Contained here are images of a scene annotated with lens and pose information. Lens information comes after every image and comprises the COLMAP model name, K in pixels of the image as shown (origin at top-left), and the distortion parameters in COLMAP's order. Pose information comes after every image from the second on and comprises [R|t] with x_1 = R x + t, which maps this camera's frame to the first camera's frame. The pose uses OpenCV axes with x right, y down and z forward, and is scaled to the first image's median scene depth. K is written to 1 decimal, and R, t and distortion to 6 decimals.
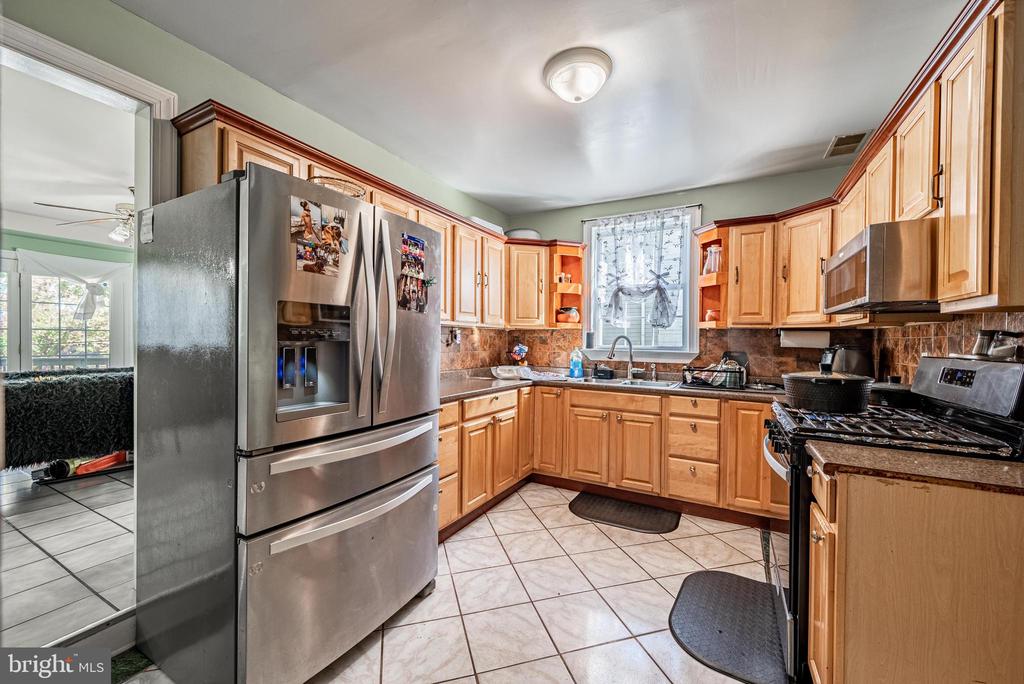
lens RADIAL K [[405.4, 0, 511.7], [0, 405.4, 343.5], [0, 0, 1]] dist [0.001781, -0.000586]
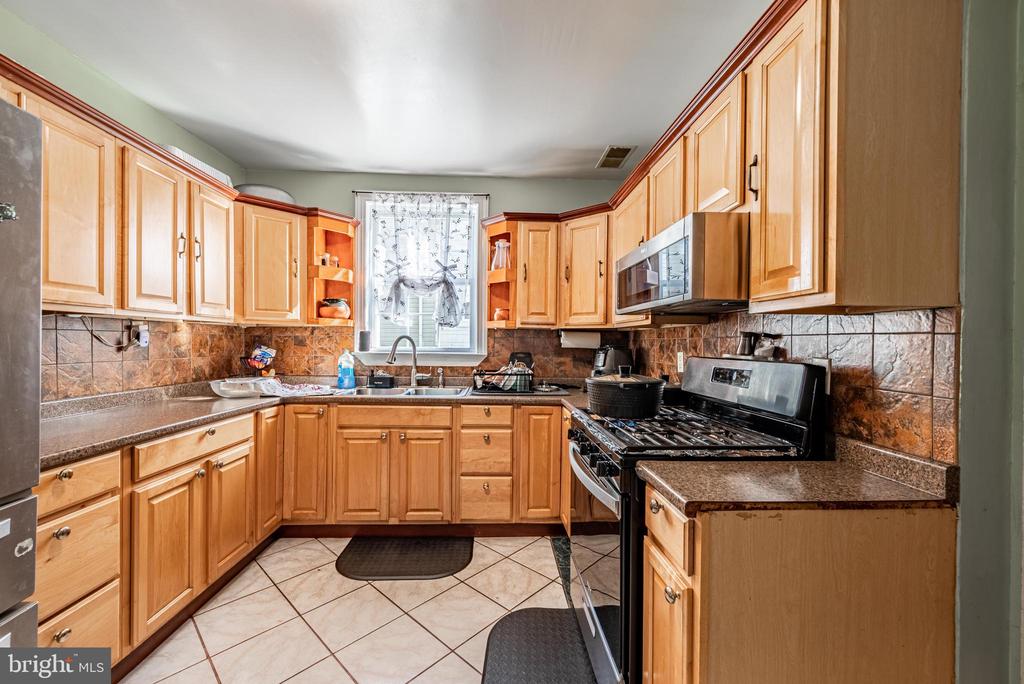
lens RADIAL K [[405.4, 0, 511.5], [0, 405.4, 343.9], [0, 0, 1]] dist [0.001781, -0.000586]
pose [[0.857340, -0.004711, 0.514729, 0.037519], [0.004315, 0.999989, 0.001965, -0.003252], [-0.514733, 0.000536, 0.857351, 0.203836]]
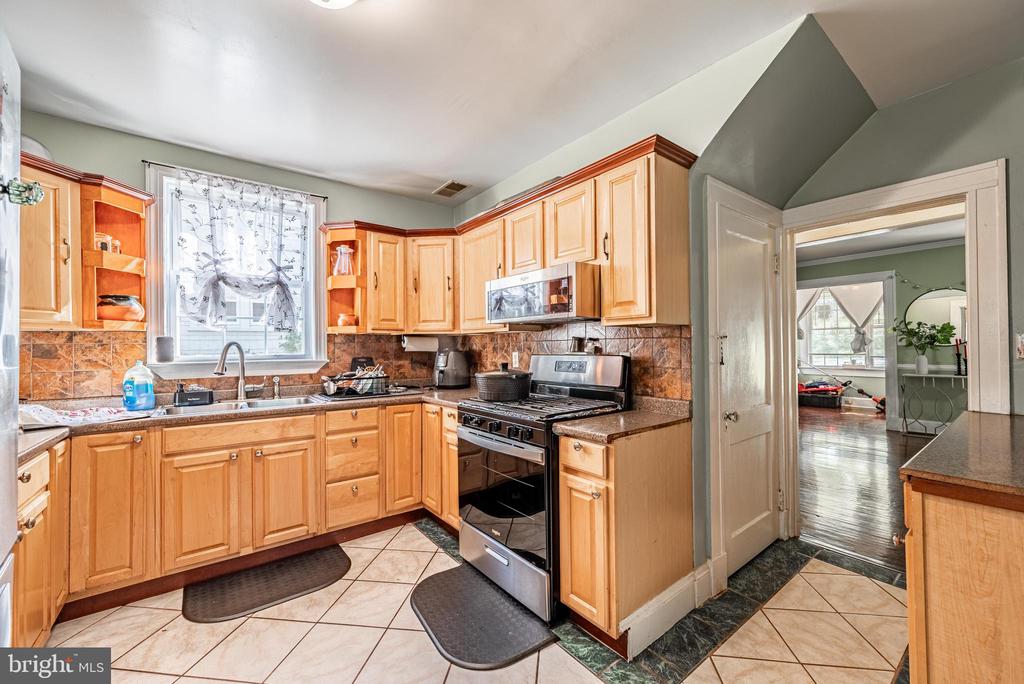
lens RADIAL K [[405.4, 0, 512.7], [0, 405.4, 343.5], [0, 0, 1]] dist [0.001781, -0.000586]
pose [[0.404398, -0.008486, 0.914544, -0.228119], [0.022310, 0.999751, -0.000589, -0.005678], [-0.914311, 0.020642, 0.404486, 0.294318]]
